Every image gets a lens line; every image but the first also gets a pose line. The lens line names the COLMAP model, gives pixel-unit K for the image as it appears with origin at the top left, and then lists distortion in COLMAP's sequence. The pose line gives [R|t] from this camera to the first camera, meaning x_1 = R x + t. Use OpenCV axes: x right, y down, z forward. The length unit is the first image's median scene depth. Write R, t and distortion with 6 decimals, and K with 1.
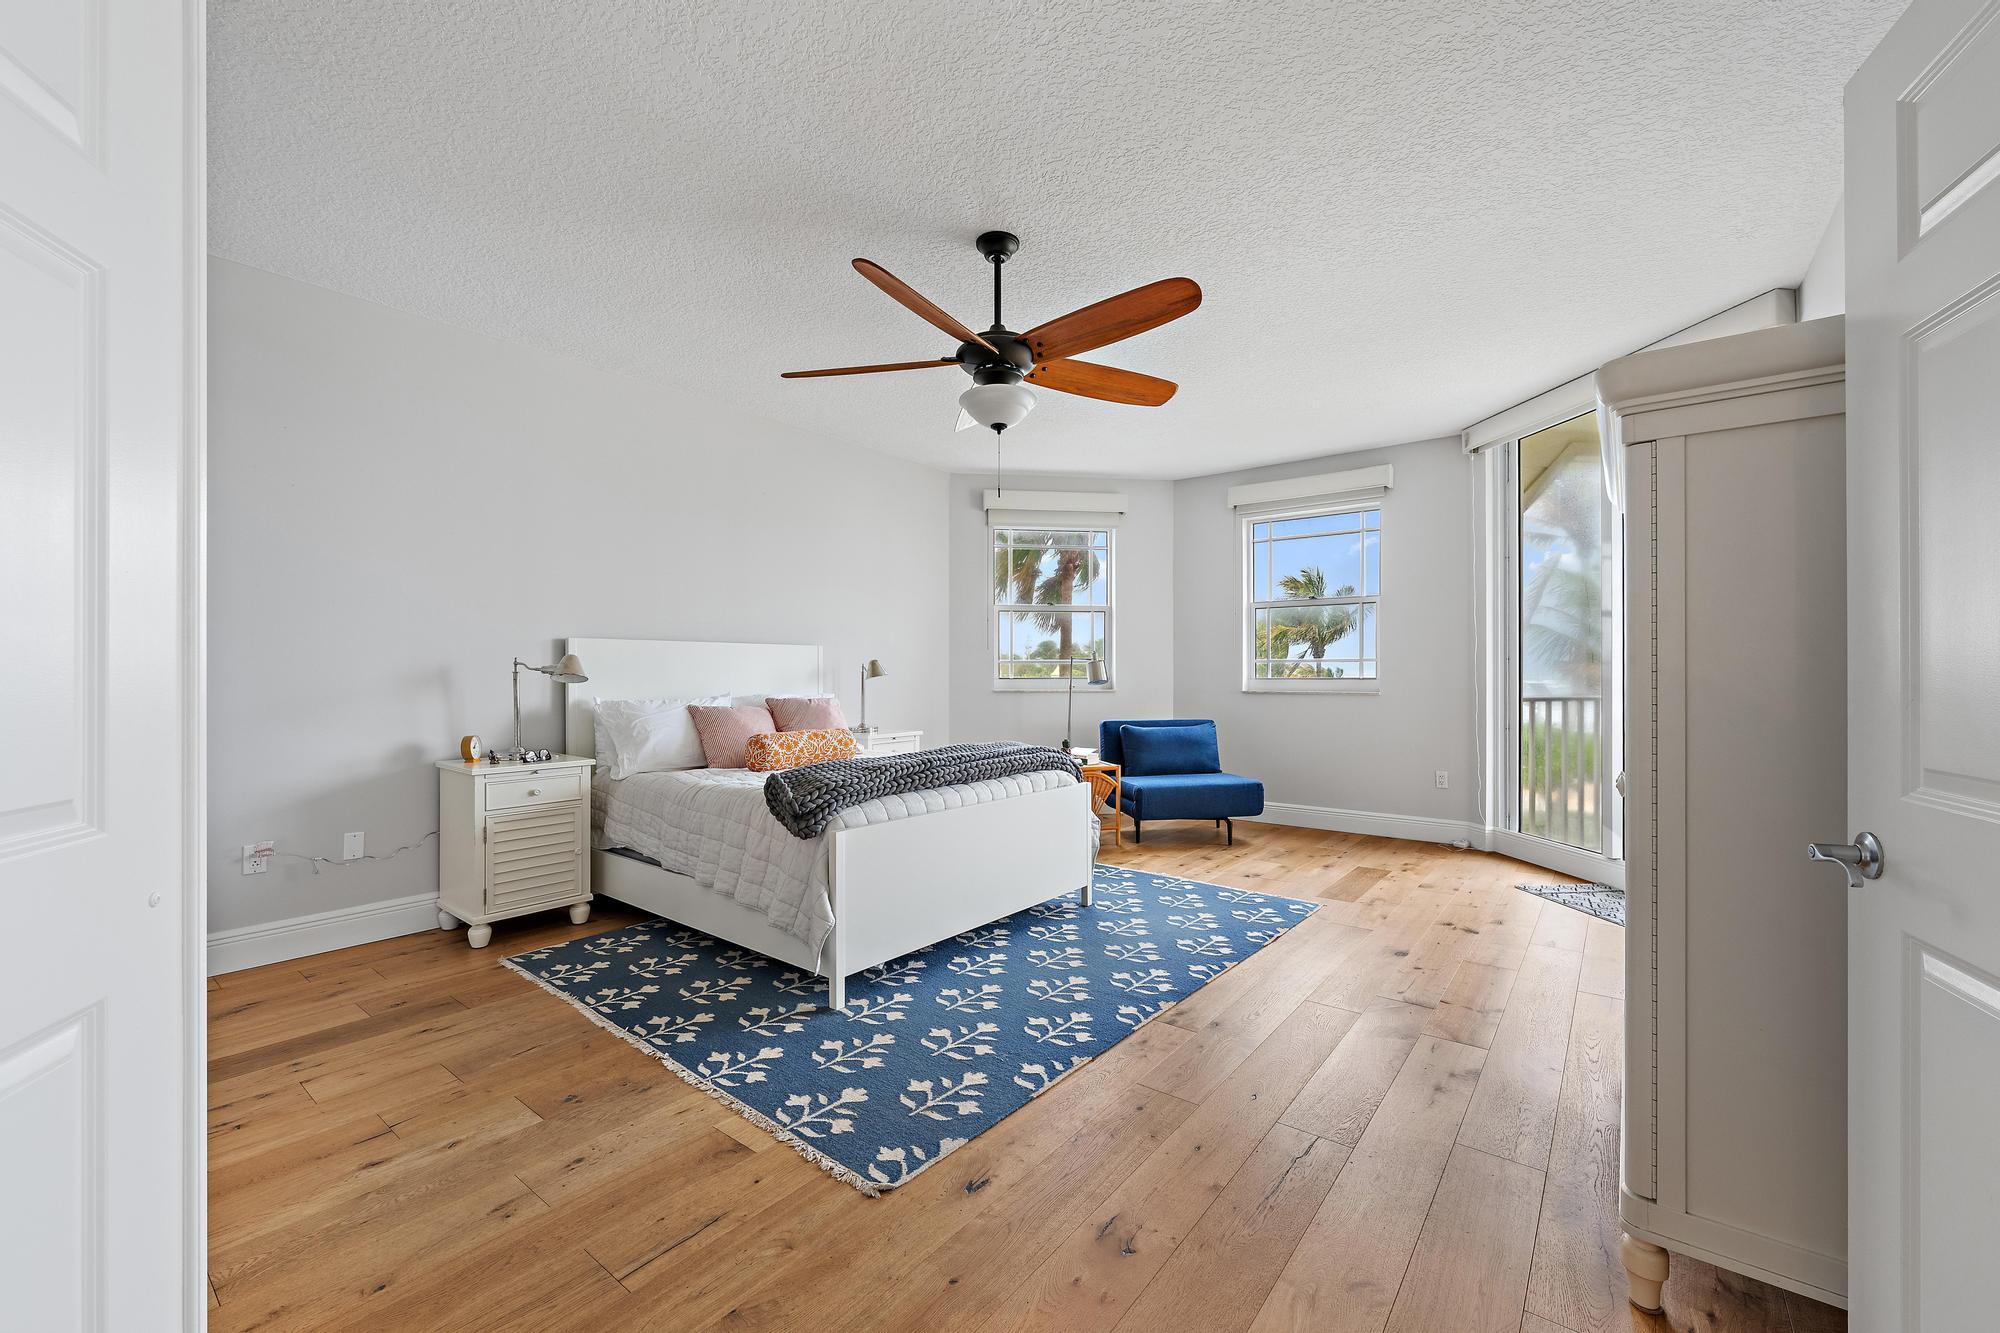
lens RADIAL K [[795.1, 0, 1010.8], [0, 795.1, 671.1], [0, 0, 1]] dist [-0.003542, -0.000170]
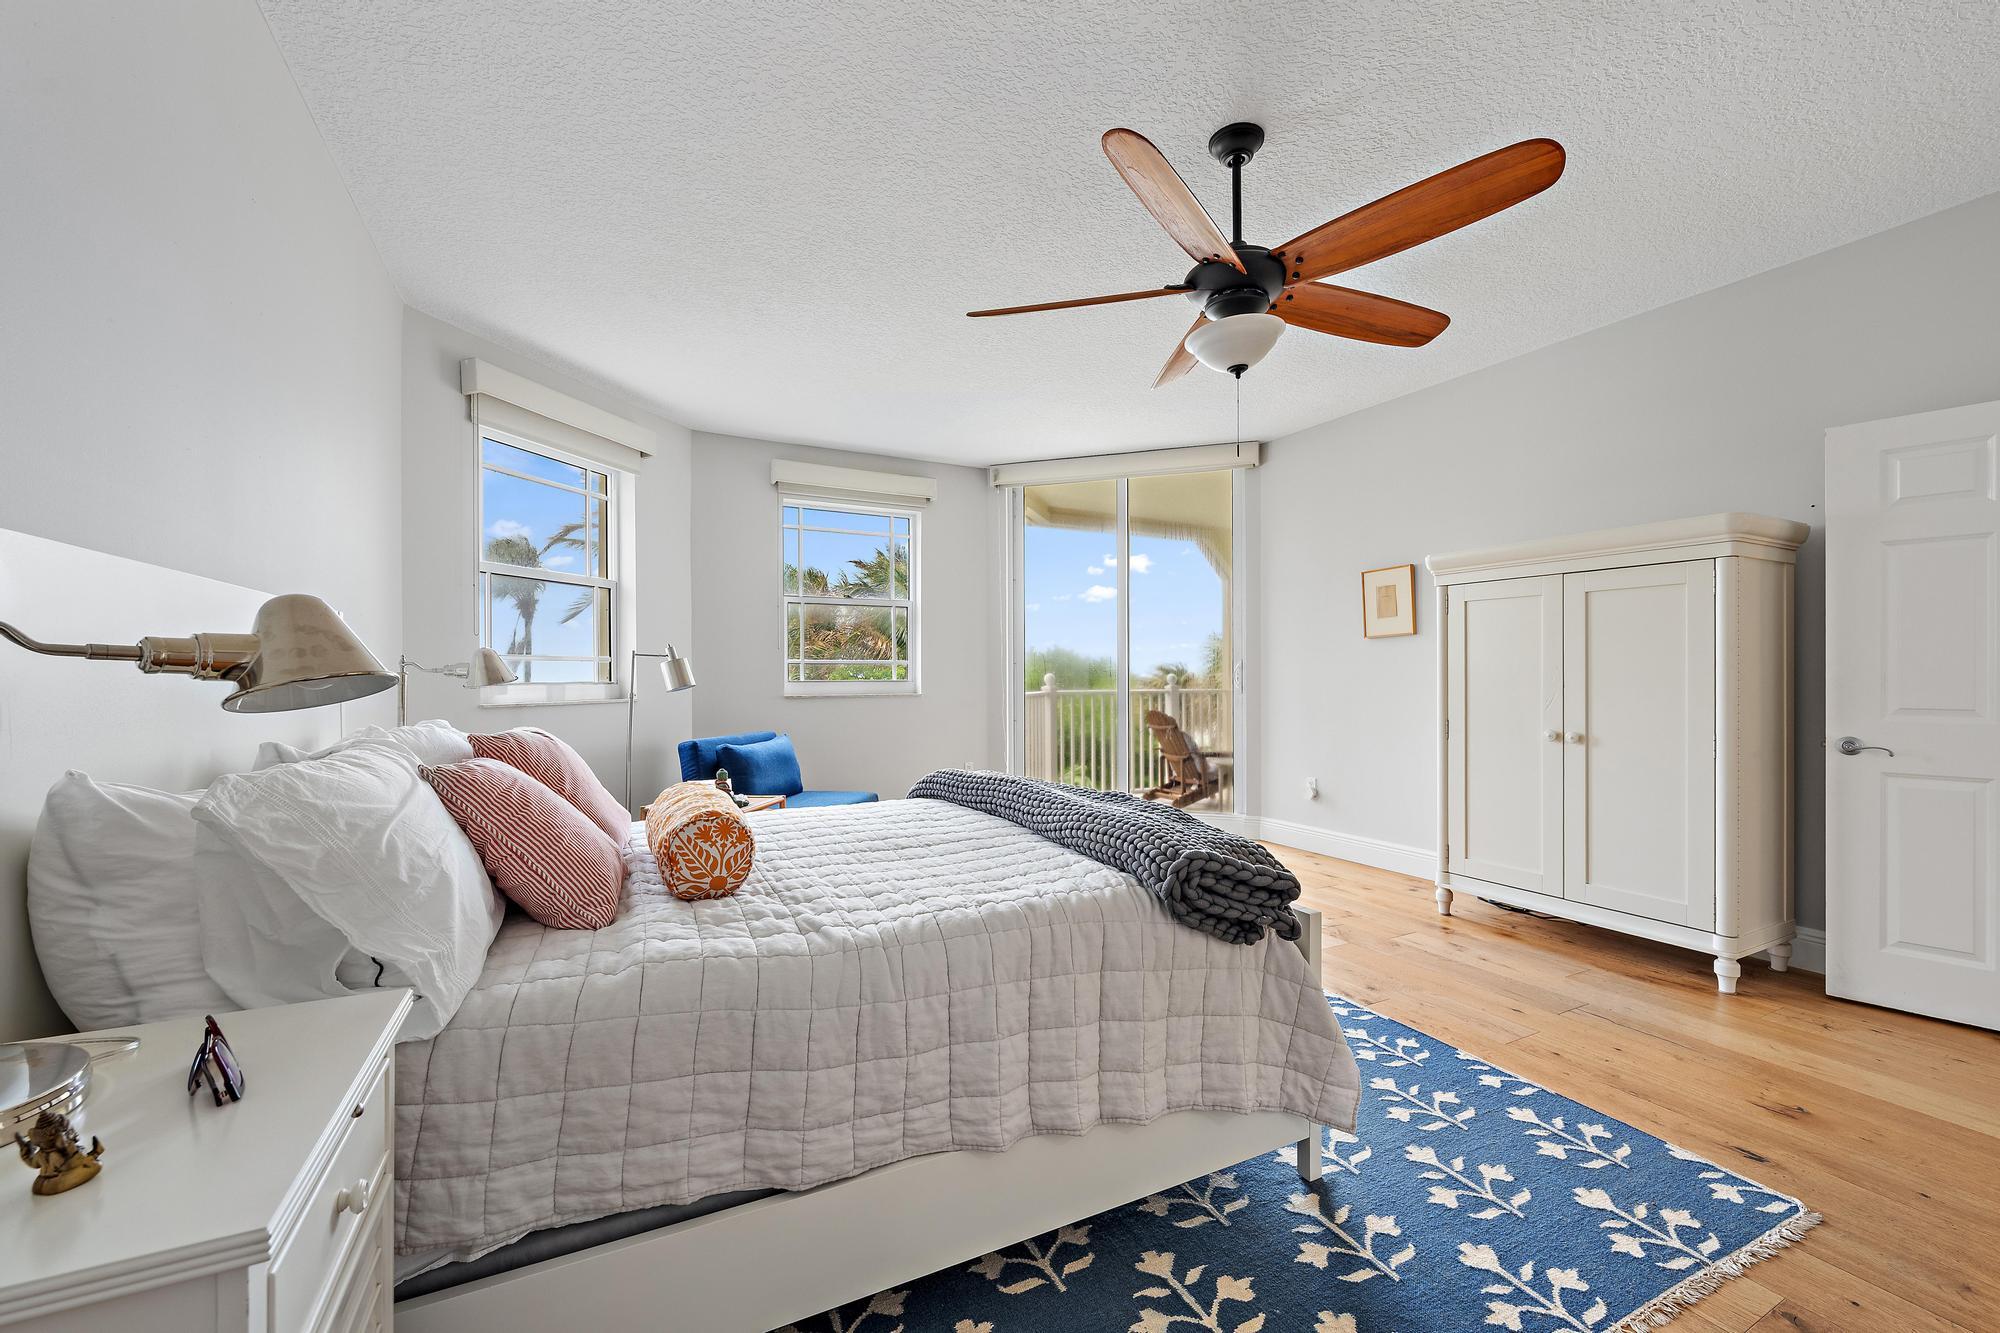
lens RADIAL K [[795.1, 0, 1004.7], [0, 795.1, 673.6], [0, 0, 1]] dist [-0.003542, -0.000170]
pose [[0.421119, 0.002975, 0.907001, -1.048793], [-0.003904, 0.999991, -0.001467, 0.004334], [-0.906997, -0.002923, 0.421127, 1.071573]]
